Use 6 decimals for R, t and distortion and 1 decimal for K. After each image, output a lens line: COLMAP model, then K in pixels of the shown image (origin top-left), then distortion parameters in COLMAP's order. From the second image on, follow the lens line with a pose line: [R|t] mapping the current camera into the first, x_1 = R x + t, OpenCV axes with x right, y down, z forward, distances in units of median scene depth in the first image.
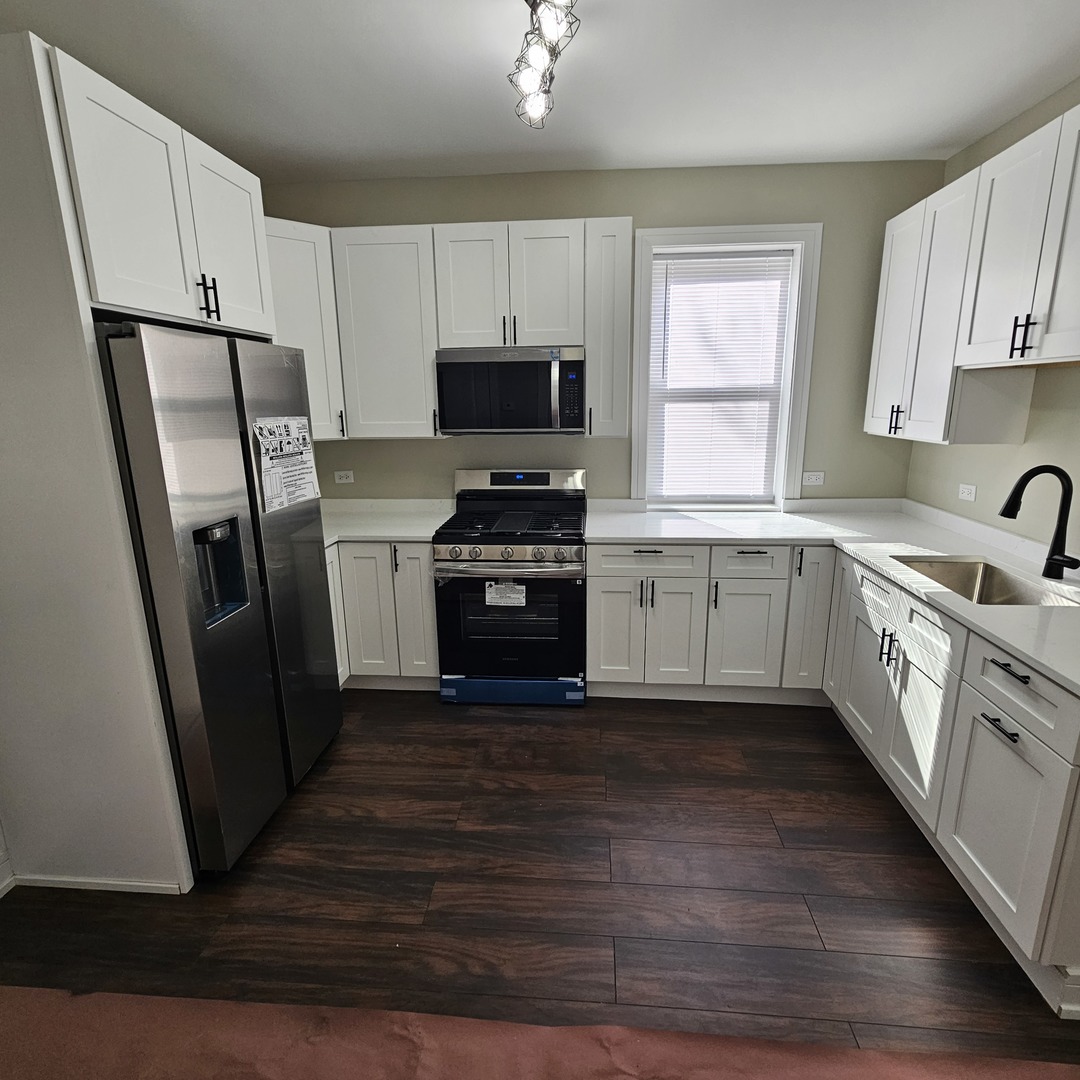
lens RADIAL K [[589.6, 0, 550.3], [0, 589.6, 537.3], [0, 0, 1]] dist [-0.006538, 0.001892]
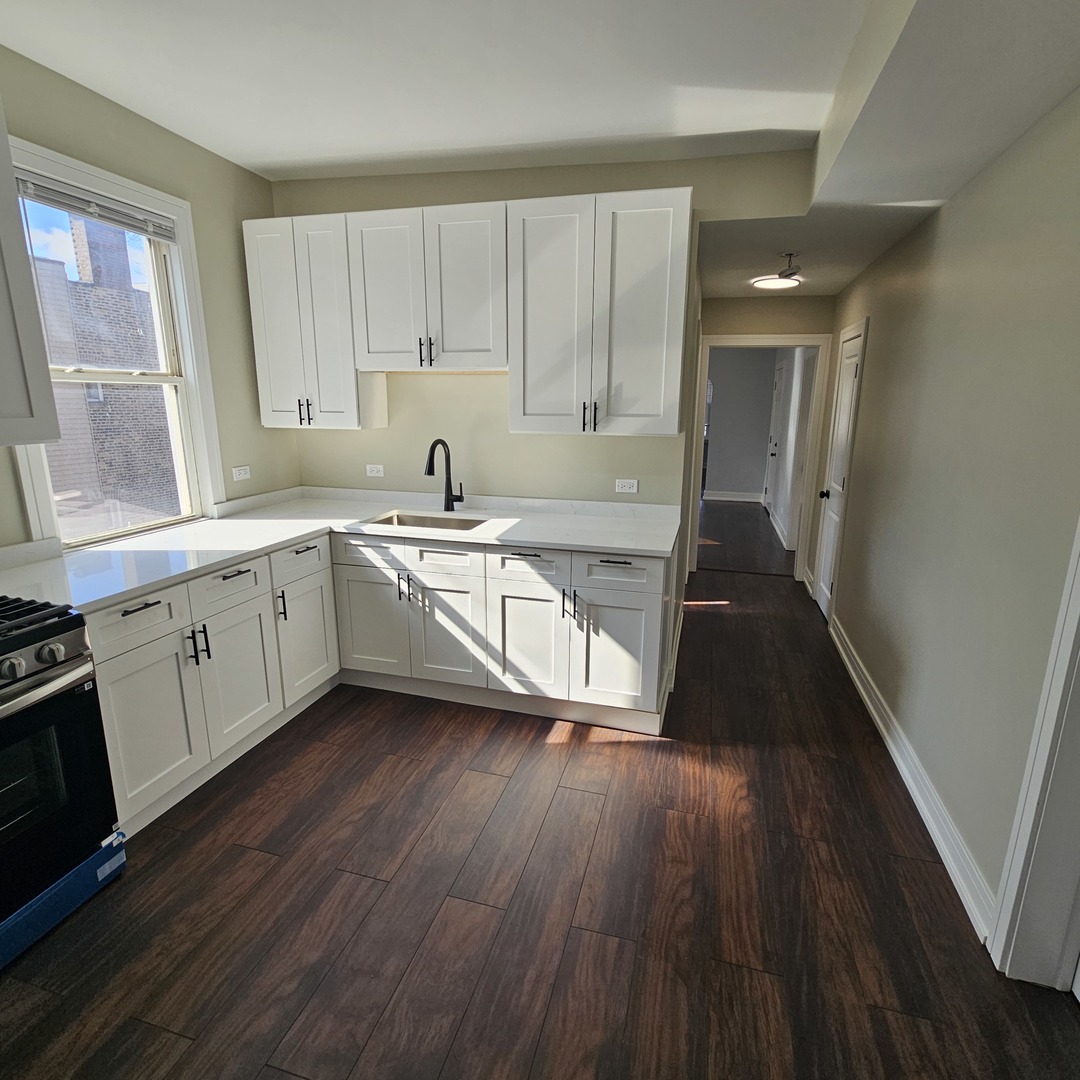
lens RADIAL K [[561.5, 0, 538.7], [0, 561.5, 513.3], [0, 0, 1]] dist [-0.000473, 0.000461]
pose [[0.159815, -0.215128, 0.963421, -0.449064], [0.218034, 0.959553, 0.178096, -0.116594], [-0.962767, 0.181596, 0.200257, 0.419355]]
